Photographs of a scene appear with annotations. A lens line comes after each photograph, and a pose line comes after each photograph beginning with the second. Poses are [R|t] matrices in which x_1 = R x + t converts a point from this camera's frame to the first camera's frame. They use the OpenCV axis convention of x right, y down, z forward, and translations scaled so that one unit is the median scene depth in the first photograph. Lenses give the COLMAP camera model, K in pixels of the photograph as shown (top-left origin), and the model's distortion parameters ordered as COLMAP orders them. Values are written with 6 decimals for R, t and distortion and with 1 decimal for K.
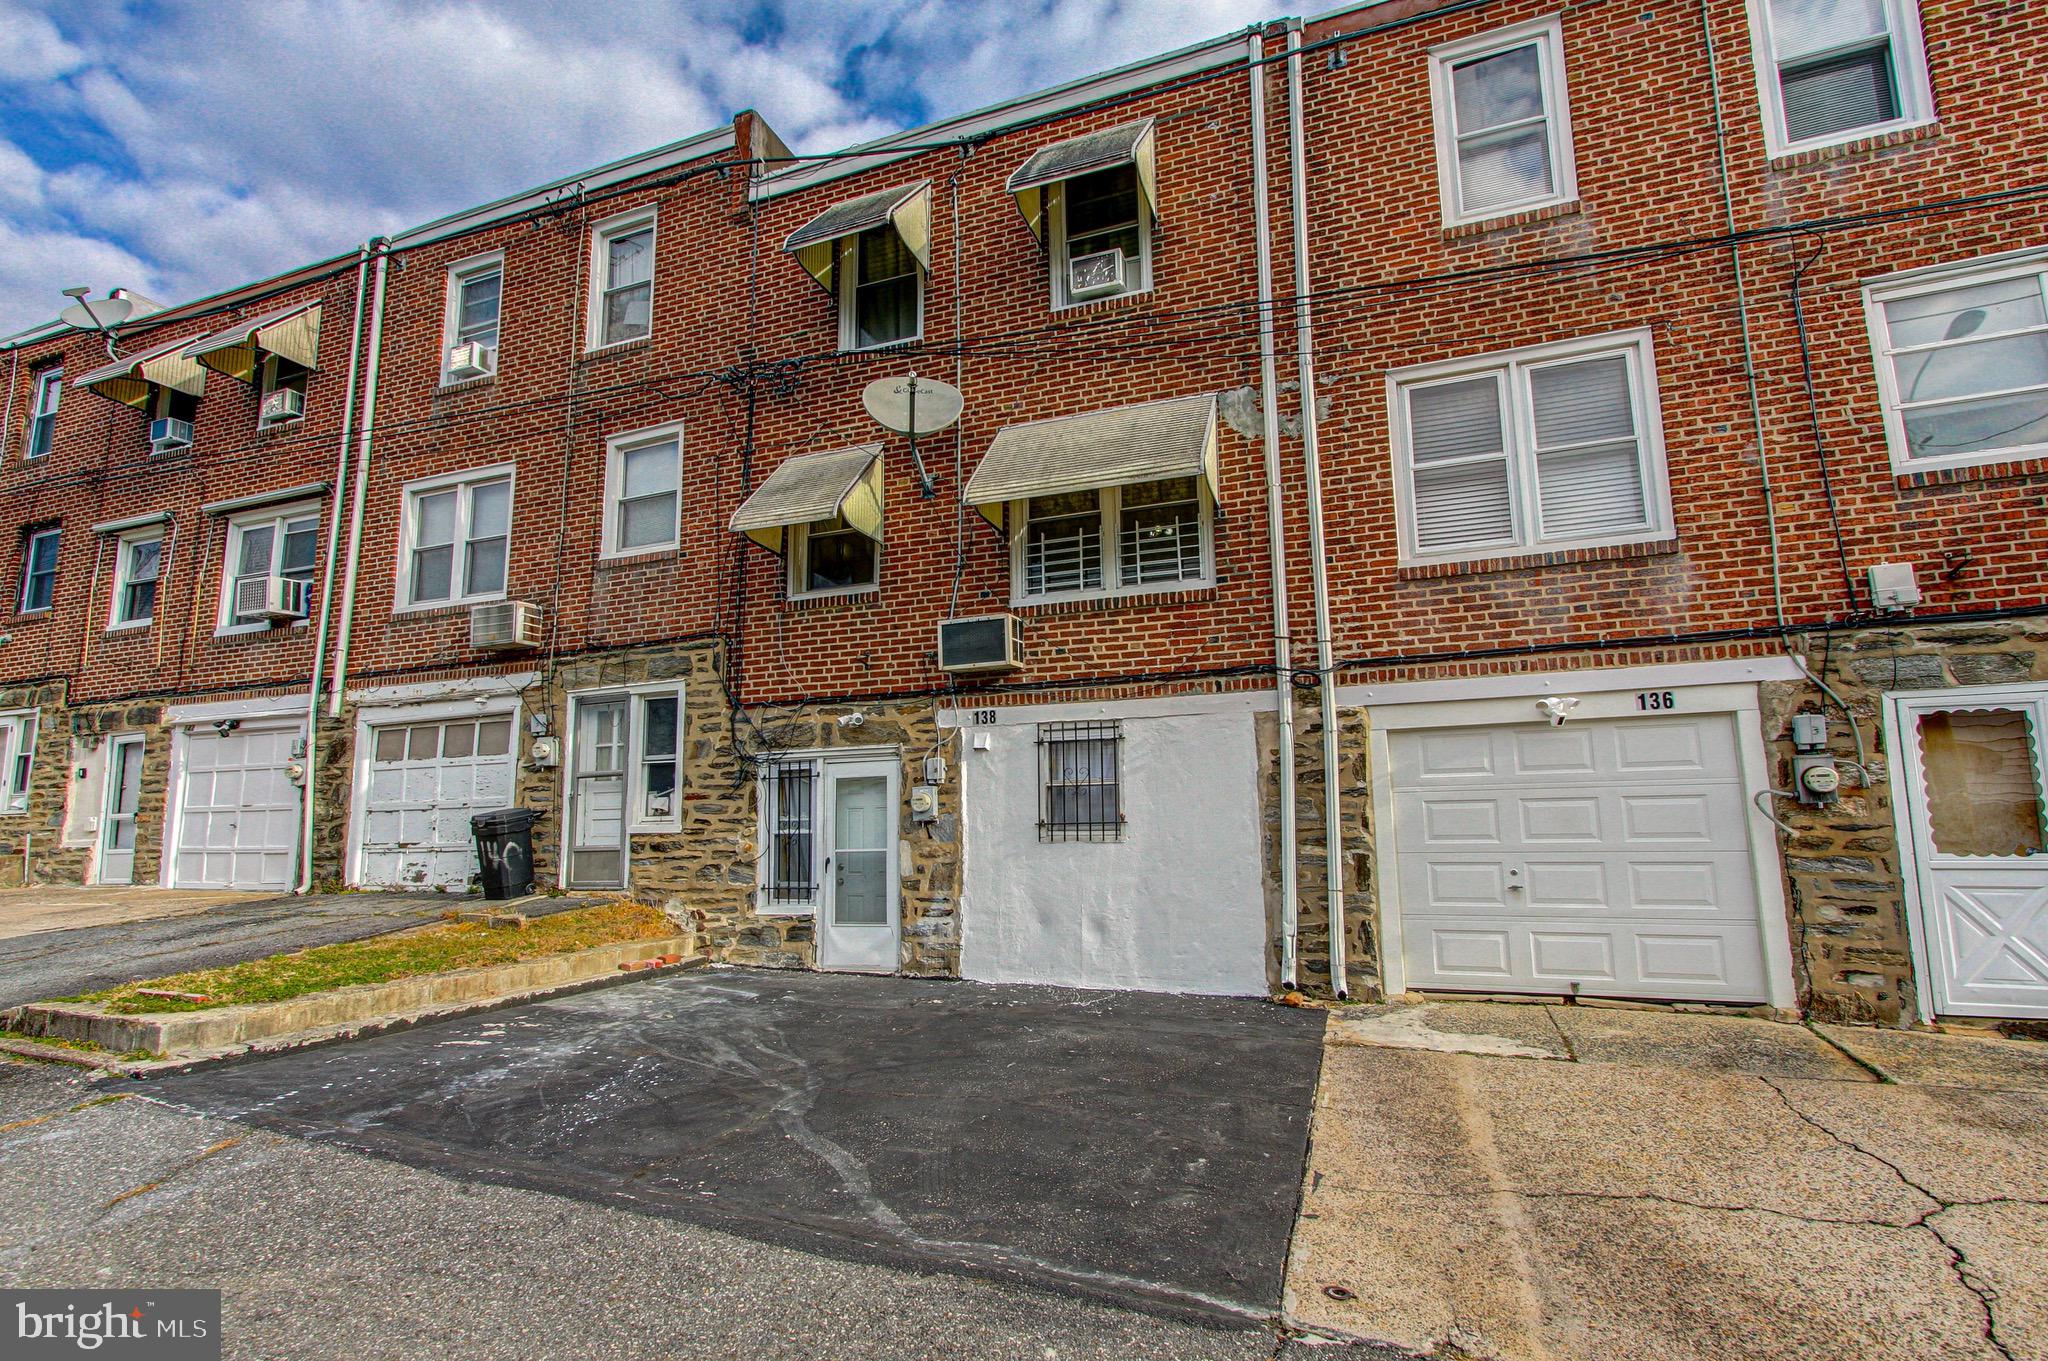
lens RADIAL K [[964.0, 0, 1026.0], [0, 964.0, 683.4], [0, 0, 1]] dist [-0.002216, 0.004783]
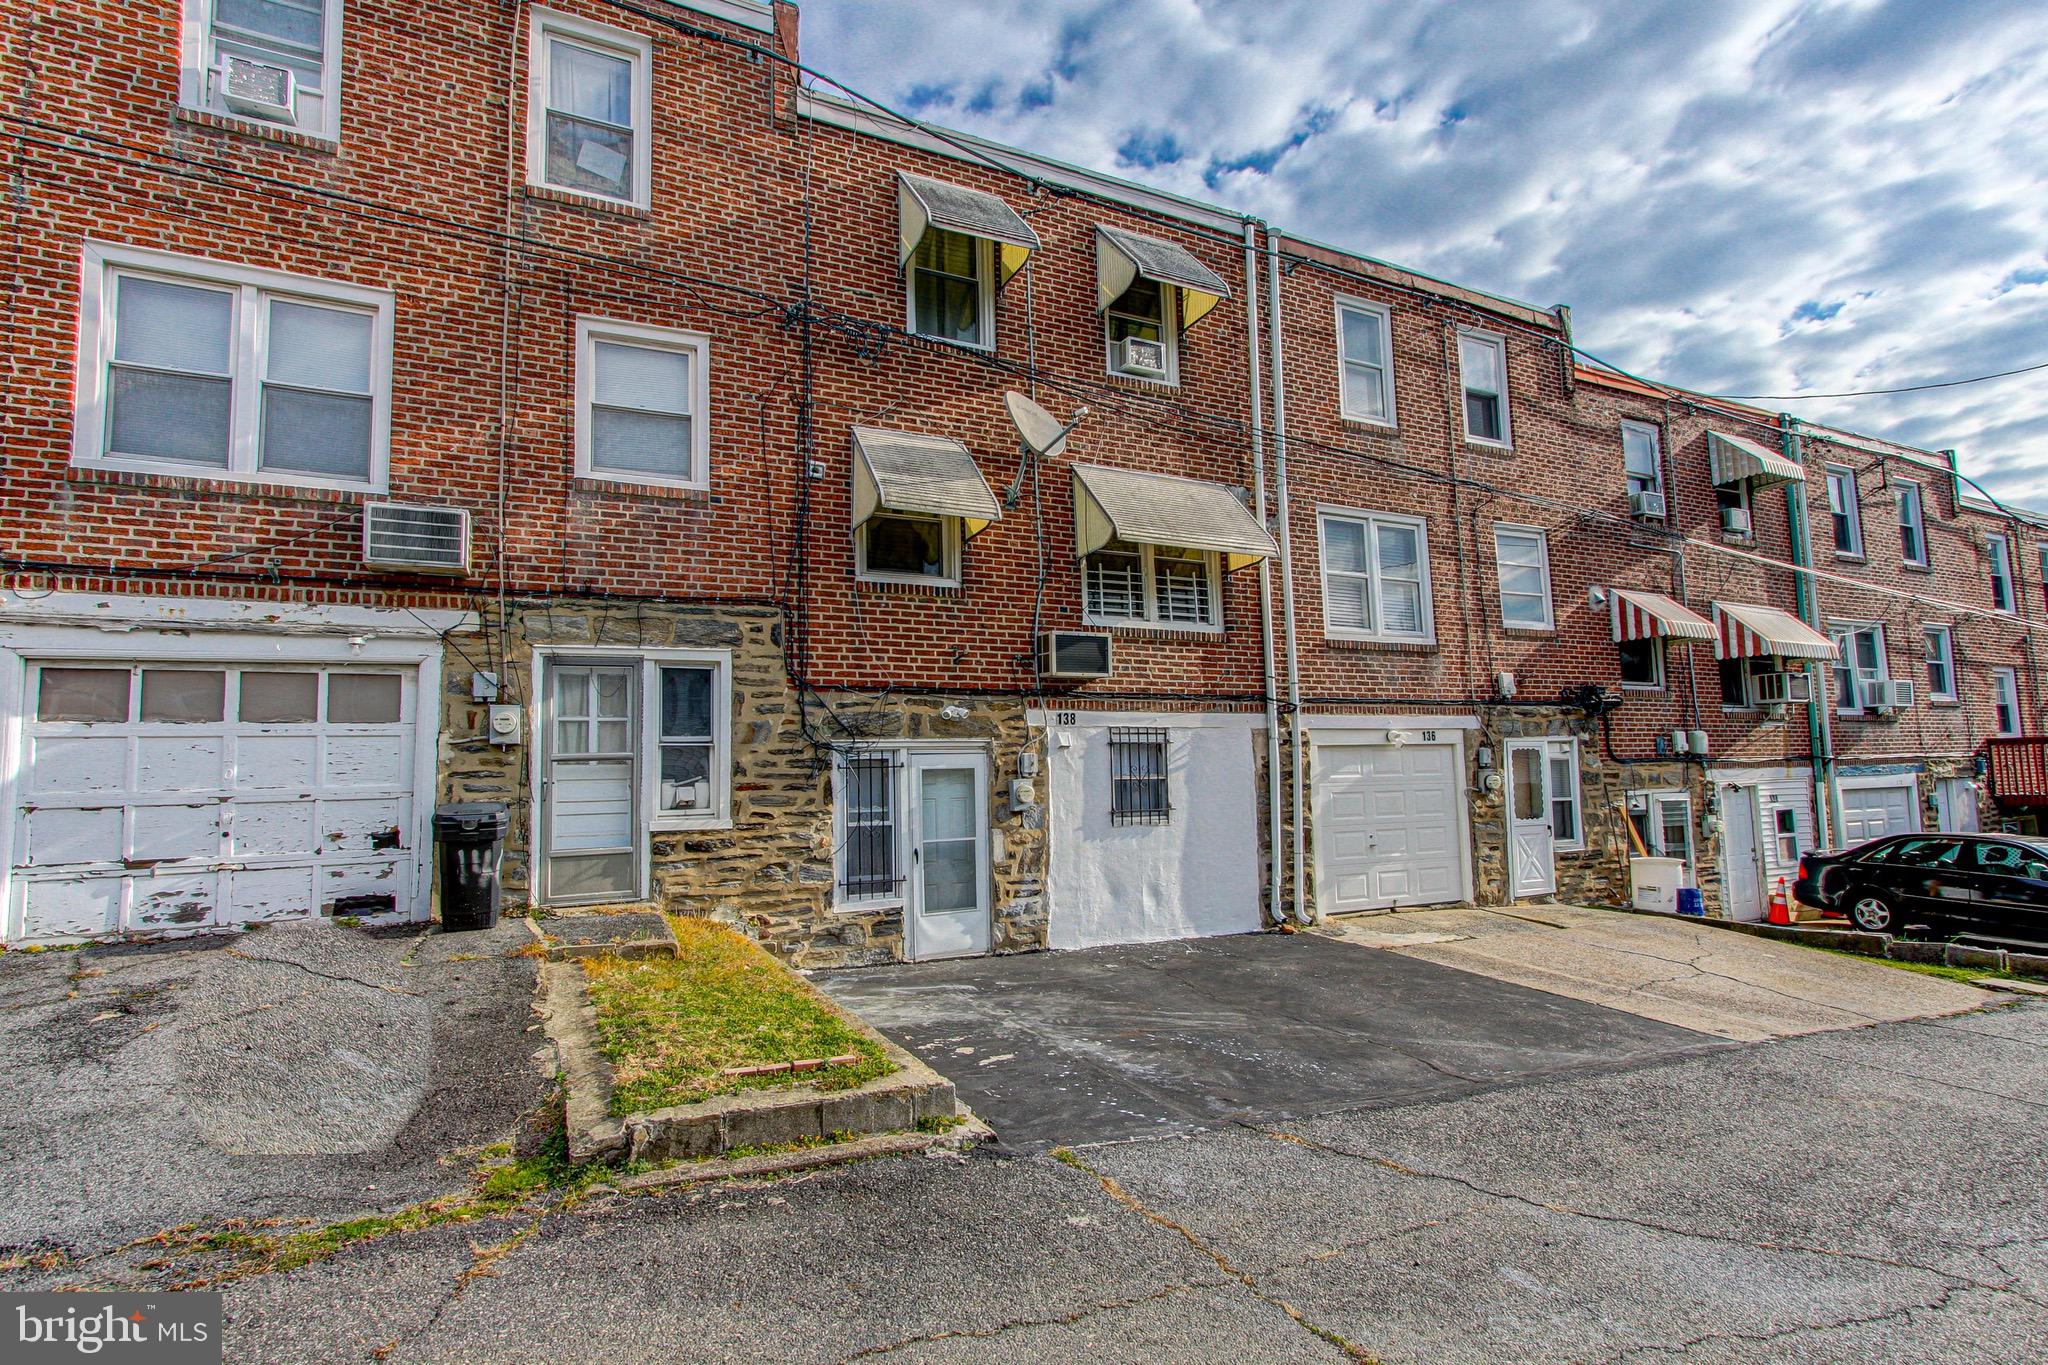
lens RADIAL K [[964.0, 0, 1026.9], [0, 964.0, 684.8], [0, 0, 1]] dist [-0.002216, 0.004783]
pose [[0.693117, 0.073771, 0.717040, -0.911498], [-0.098306, 0.995129, -0.007356, 0.008389], [-0.714090, -0.065391, 0.696993, 0.248501]]
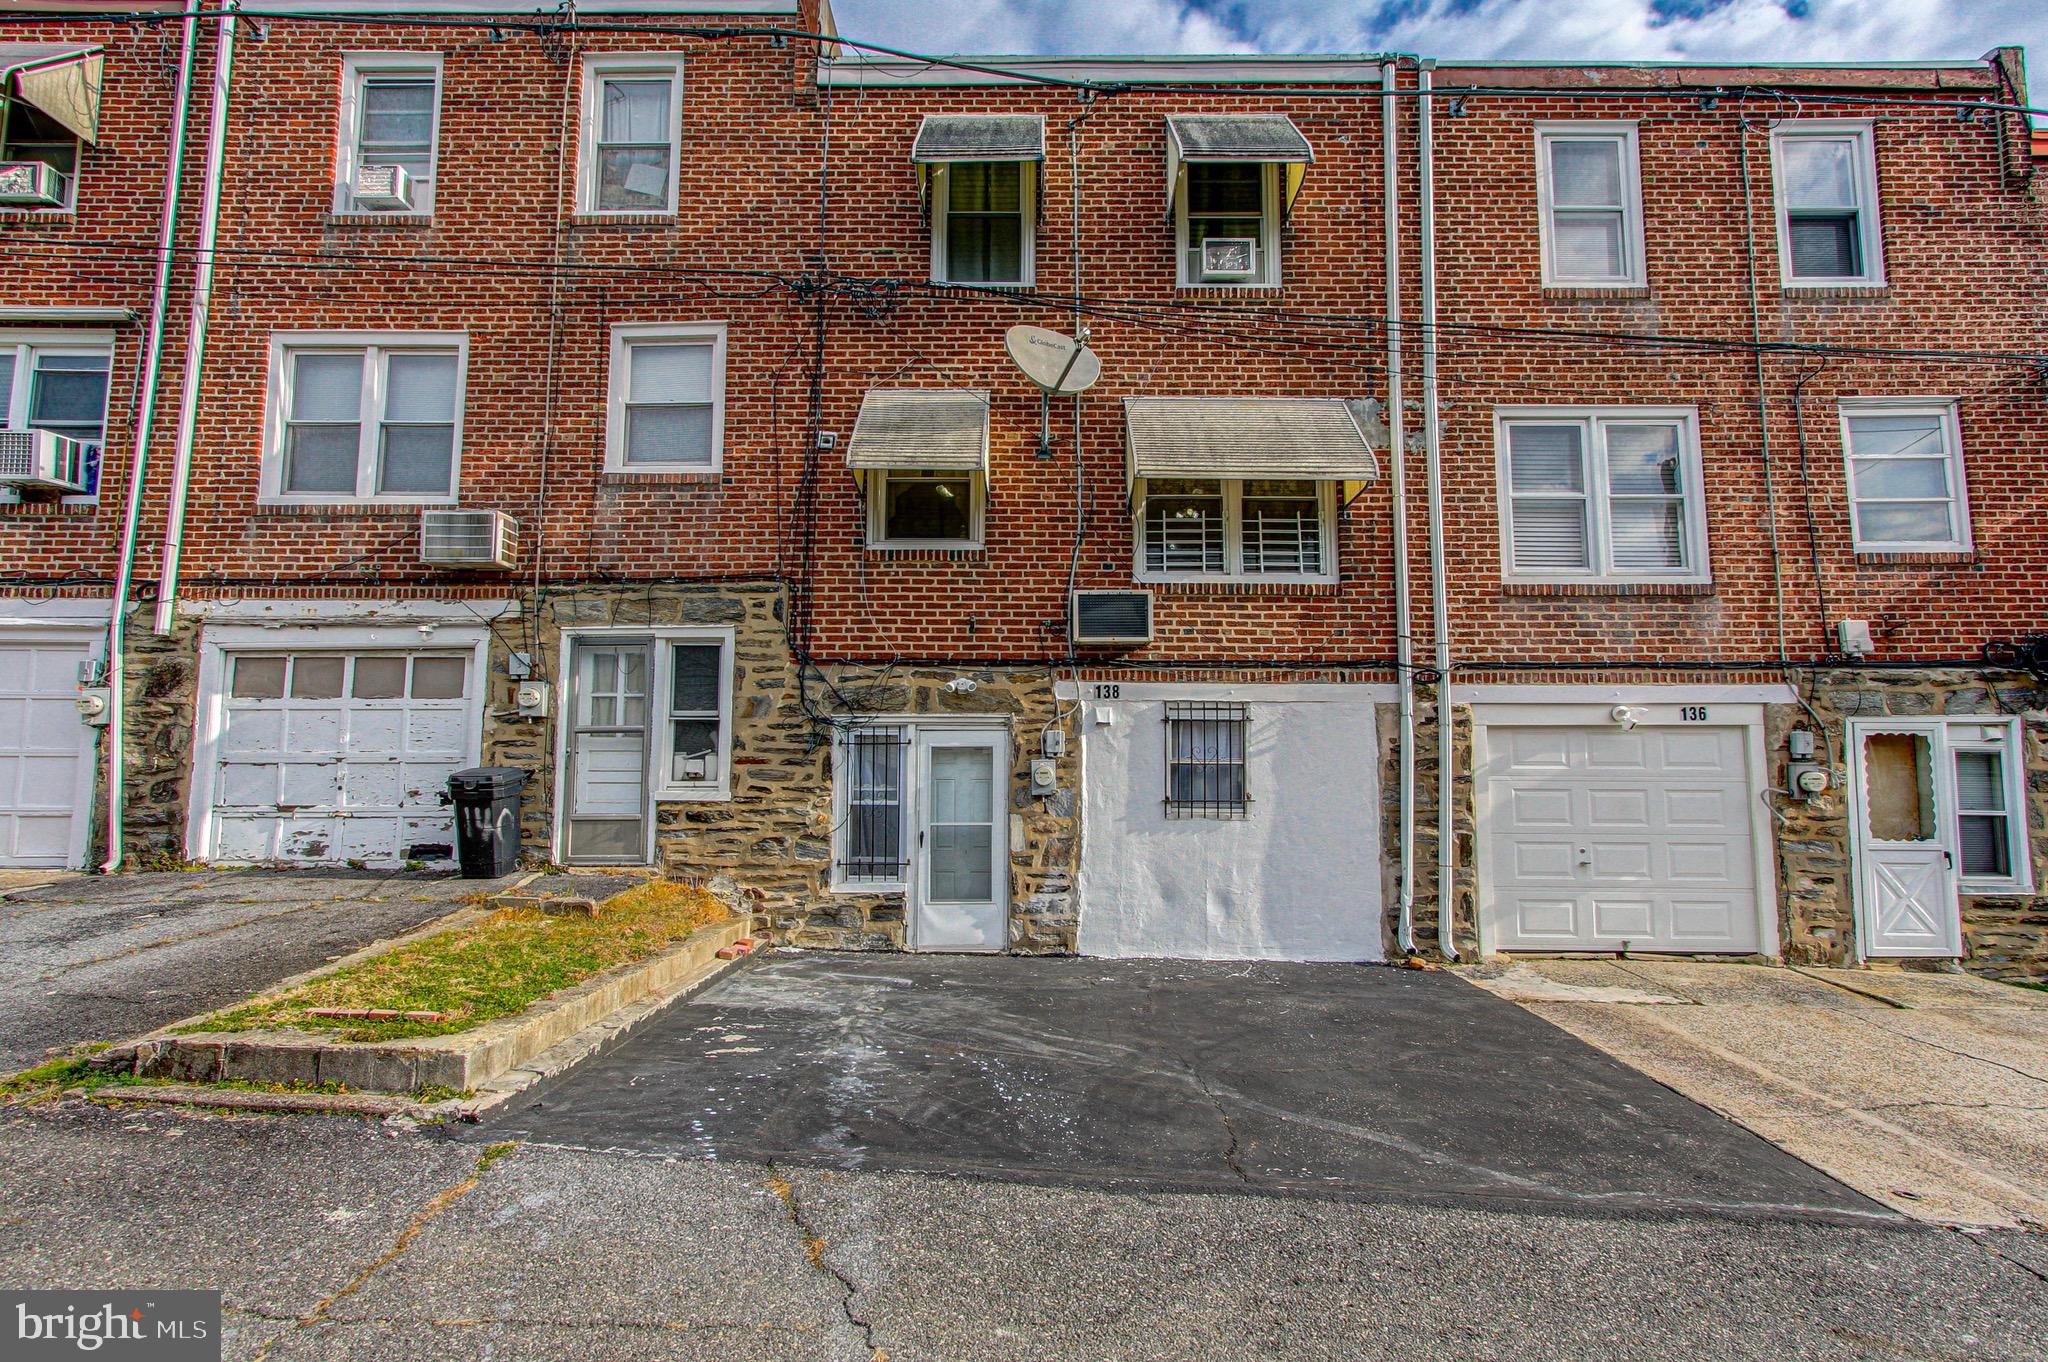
lens RADIAL K [[964.0, 0, 1037.9], [0, 964.0, 701.6], [0, 0, 1]] dist [-0.002216, 0.004783]
pose [[0.938907, 0.056408, 0.339516, -0.451763], [-0.071818, 0.996872, 0.032984, 0.018137], [-0.336593, -0.055352, 0.940022, 0.100022]]
